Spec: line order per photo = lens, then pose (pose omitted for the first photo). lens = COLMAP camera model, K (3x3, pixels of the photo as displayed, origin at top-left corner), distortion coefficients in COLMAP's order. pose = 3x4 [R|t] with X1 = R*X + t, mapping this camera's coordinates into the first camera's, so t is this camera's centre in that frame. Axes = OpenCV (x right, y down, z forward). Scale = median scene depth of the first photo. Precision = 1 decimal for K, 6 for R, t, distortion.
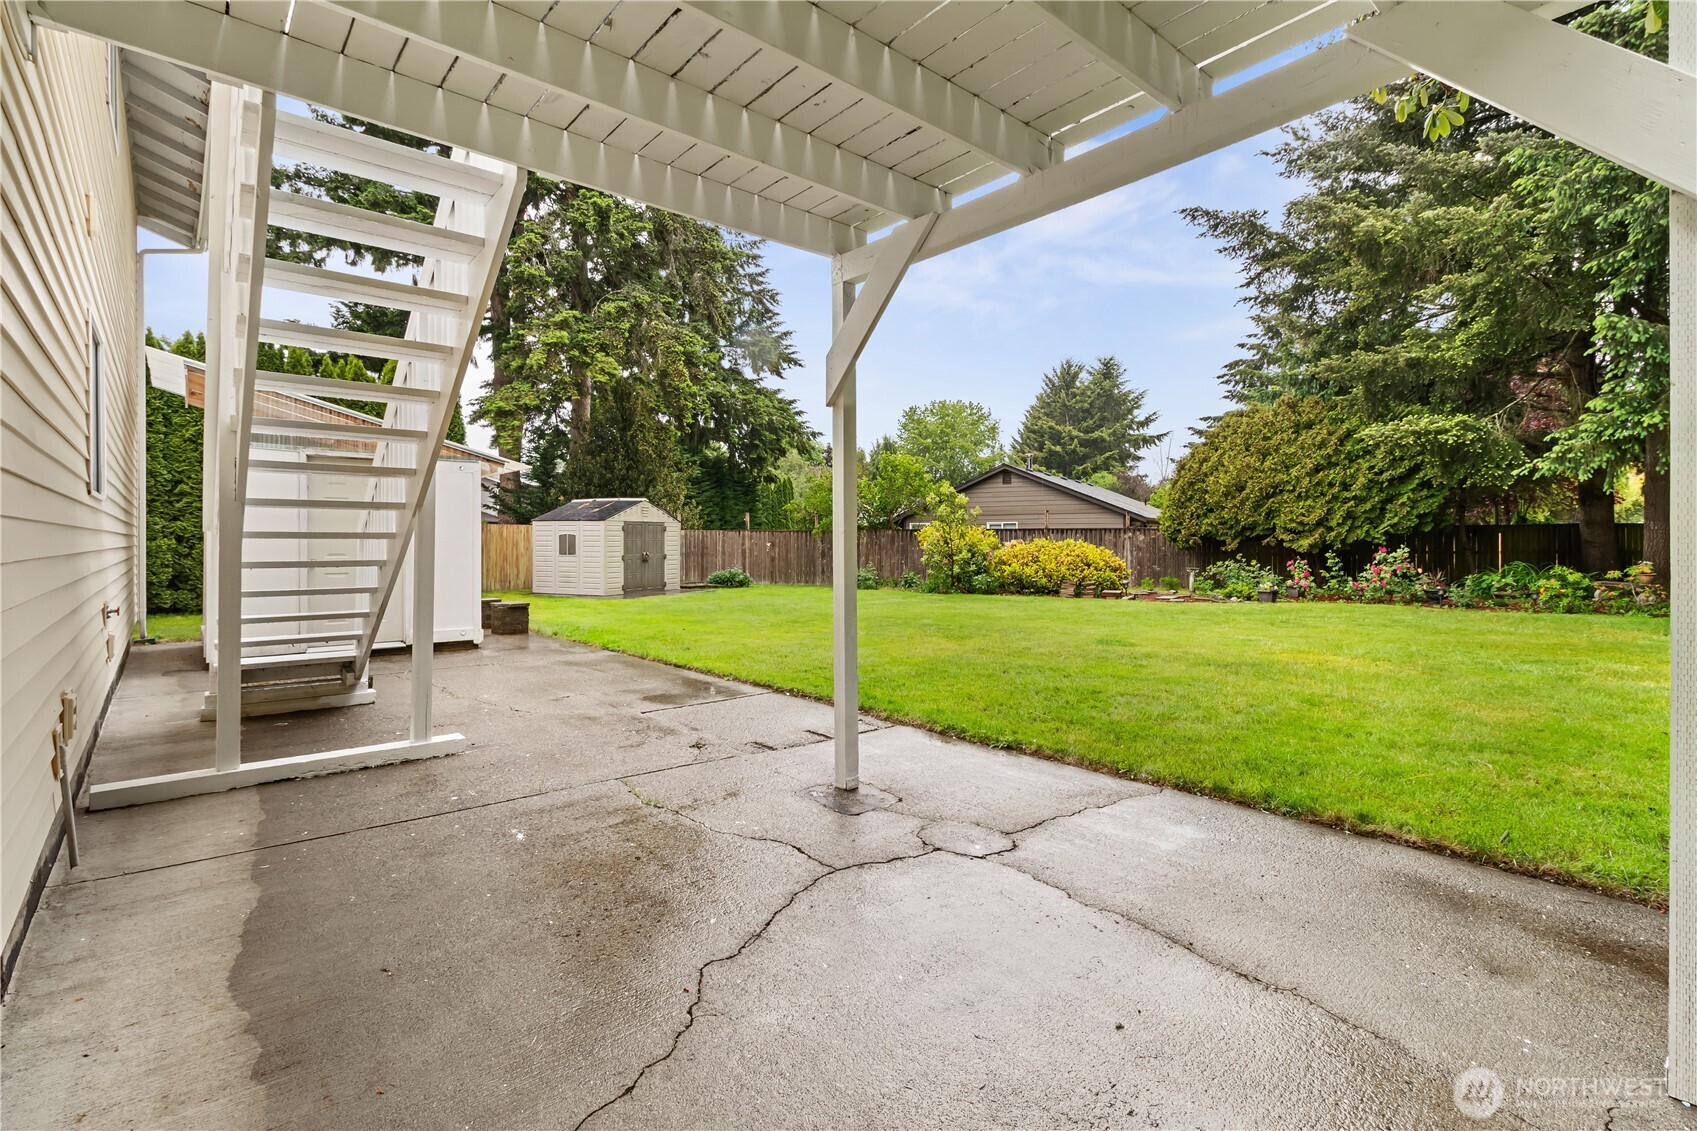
lens RADIAL K [[788.2, 0, 852.5], [0, 788.2, 544.9], [0, 0, 1]] dist [0.000862, -0.000369]
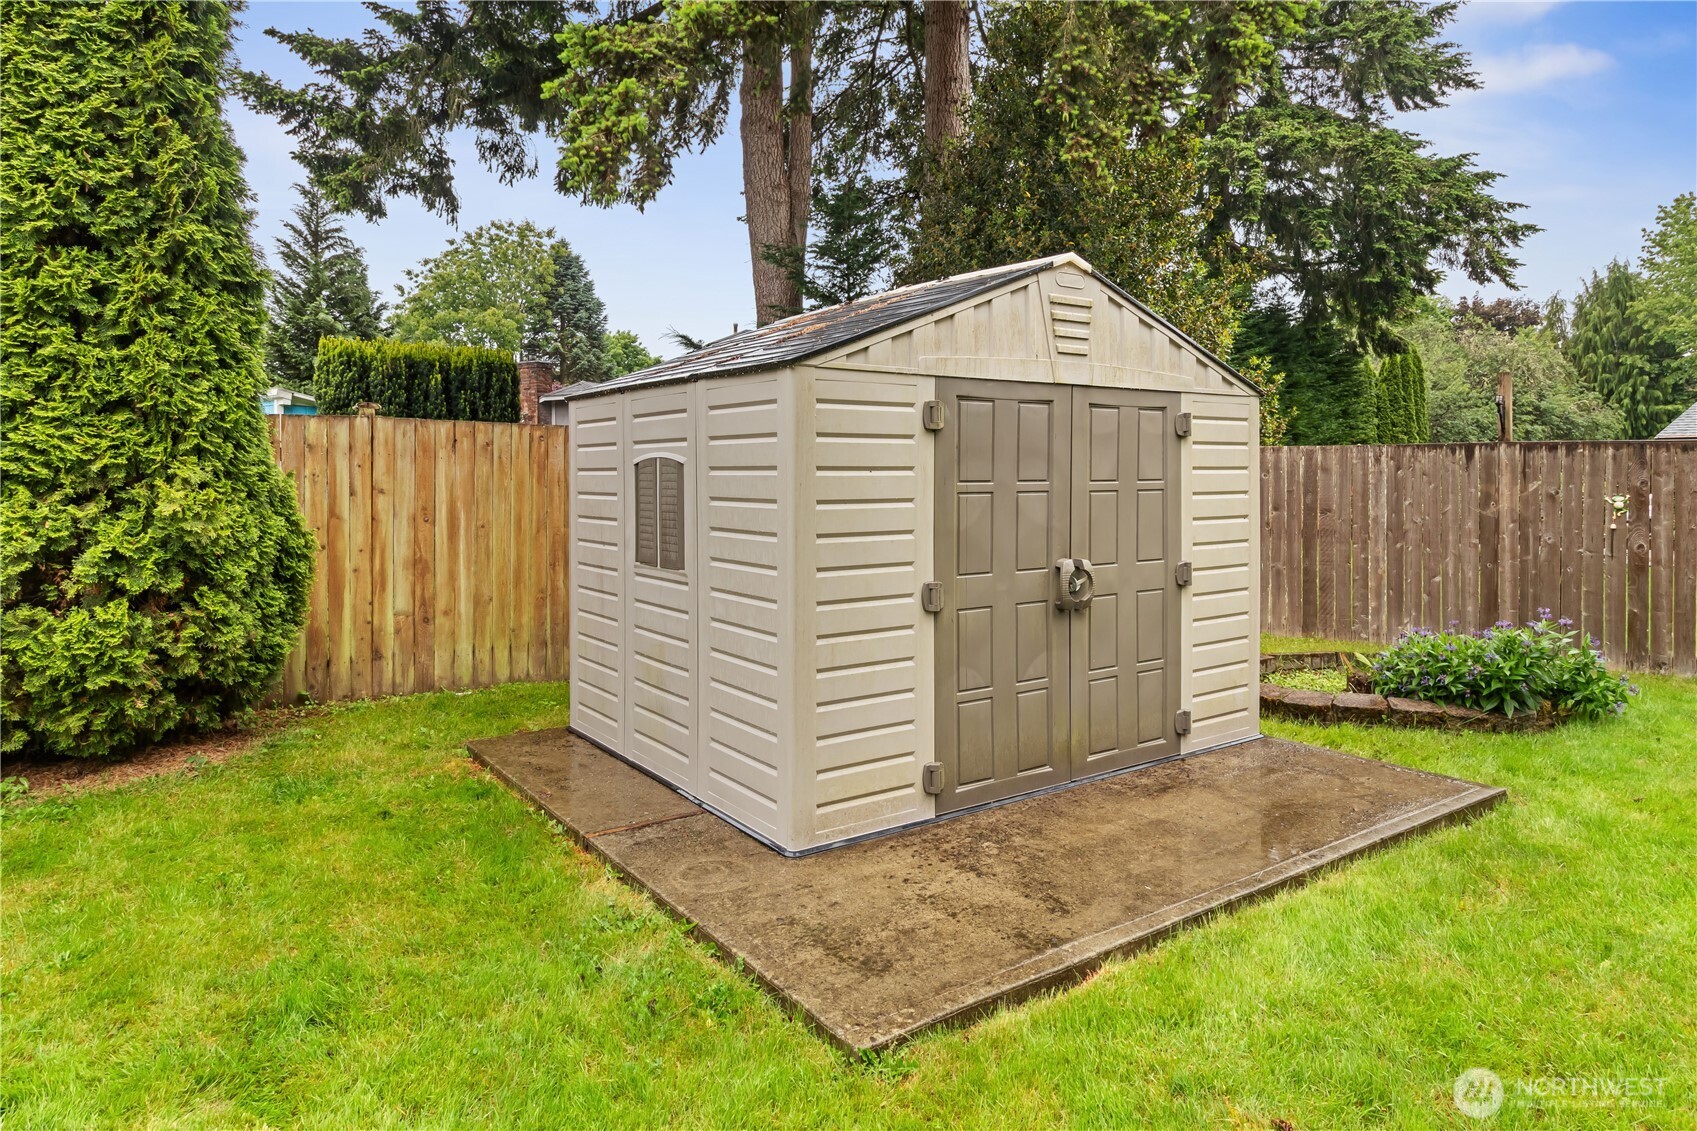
lens RADIAL K [[1027.8, 0, 847.8], [0, 1027.8, 491.7], [0, 0, 1]] dist [-0.000769, -0.000680]
pose [[0.864264, 0.000939, -0.503038, -0.083807], [0.003821, 0.999957, 0.008432, -0.003548], [0.503024, -0.009209, 0.864223, 0.341281]]
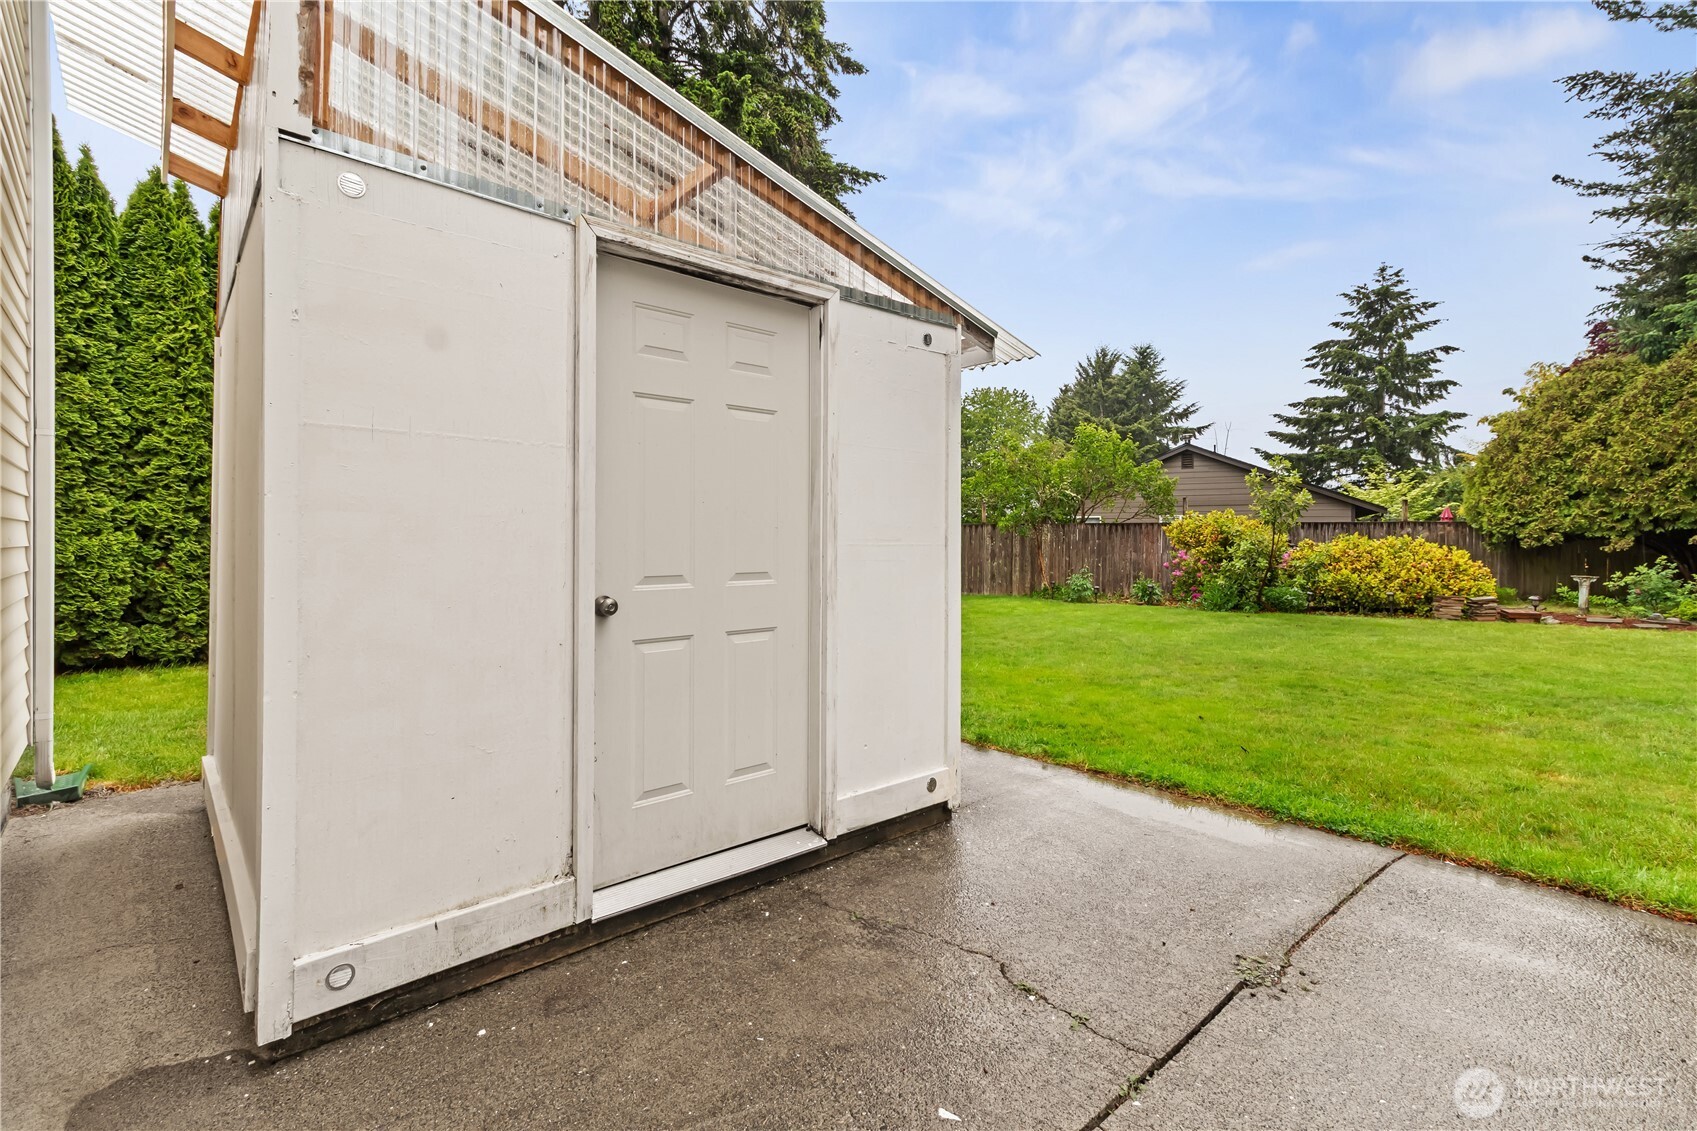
lens RADIAL K [[784.9, 0, 852.7], [0, 784.9, 540.9], [0, 0, 1]] dist [0.010174, 0.000057]
pose [[0.999719, 0.000892, 0.023668, -0.111617], [-0.000847, 0.999998, -0.001912, -0.000323], [-0.023669, 0.001892, 0.999718, 0.130601]]
